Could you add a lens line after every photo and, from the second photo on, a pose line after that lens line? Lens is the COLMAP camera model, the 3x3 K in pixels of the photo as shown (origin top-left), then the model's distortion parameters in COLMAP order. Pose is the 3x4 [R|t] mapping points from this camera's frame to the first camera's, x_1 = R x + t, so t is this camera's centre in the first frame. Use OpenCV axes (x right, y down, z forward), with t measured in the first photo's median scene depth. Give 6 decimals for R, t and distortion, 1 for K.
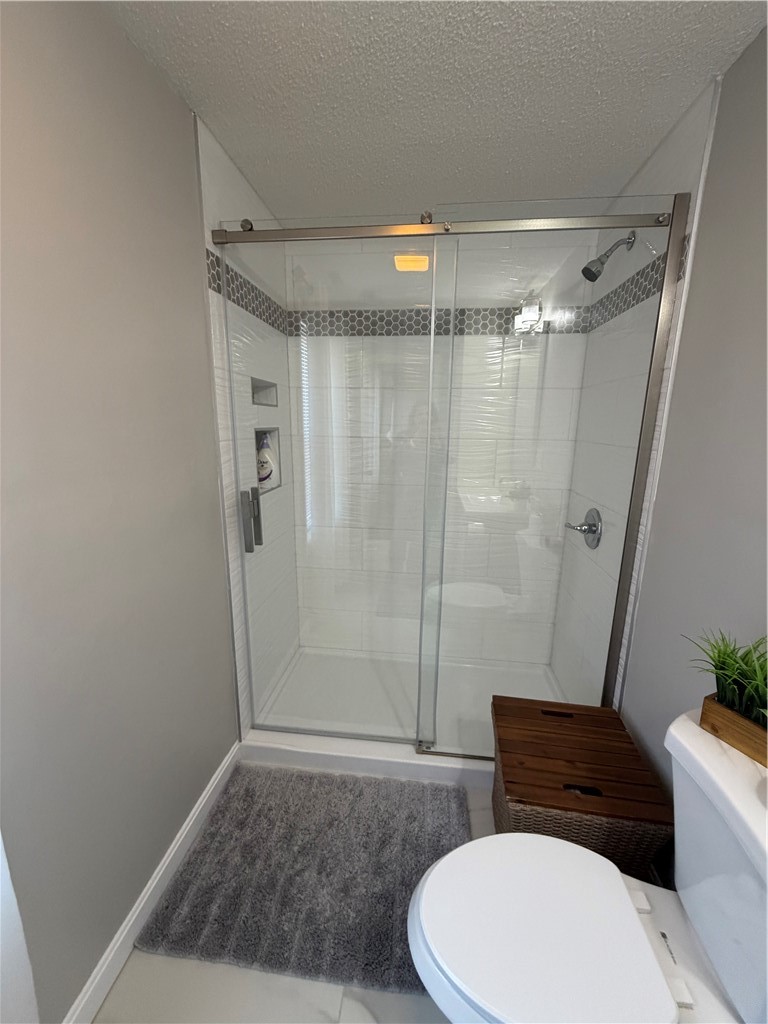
lens RADIAL K [[408.2, 0, 383.4], [0, 408.2, 513.2], [0, 0, 1]] dist [0.005899, -0.000188]
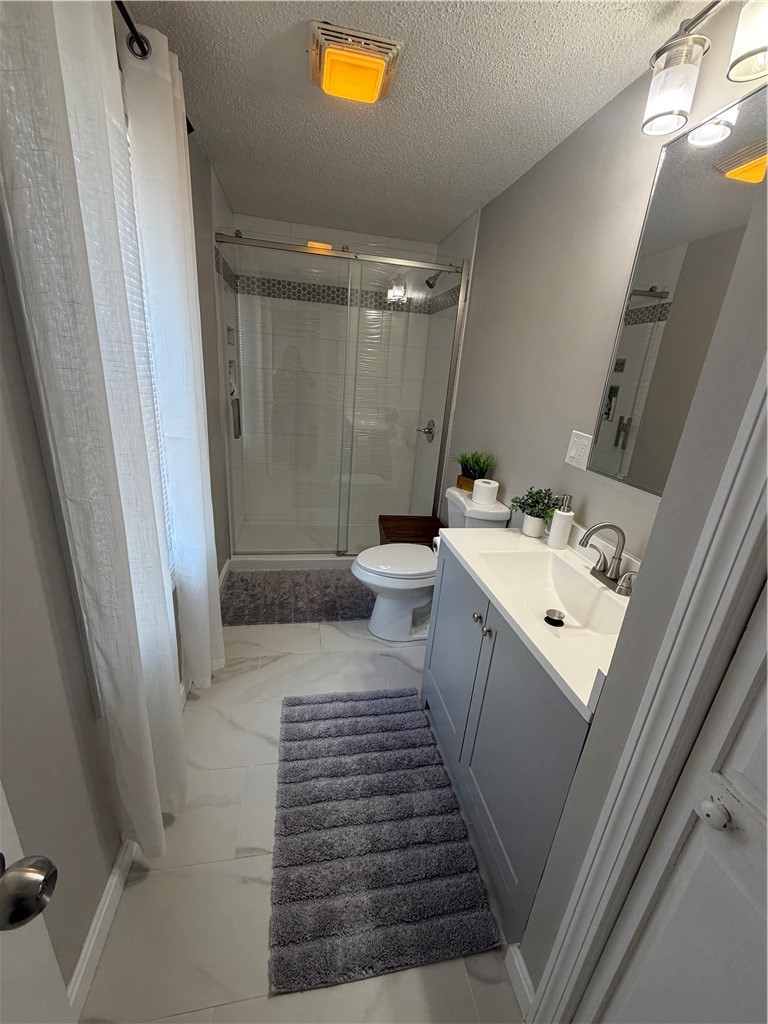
lens RADIAL K [[408.2, 0, 382.7], [0, 408.2, 510.0], [0, 0, 1]] dist [0.005899, -0.000188]
pose [[0.952879, -0.039961, 0.300708, -0.212656], [0.001807, 0.992015, 0.126104, 0.135372], [-0.303346, -0.119618, 0.945343, -0.591656]]
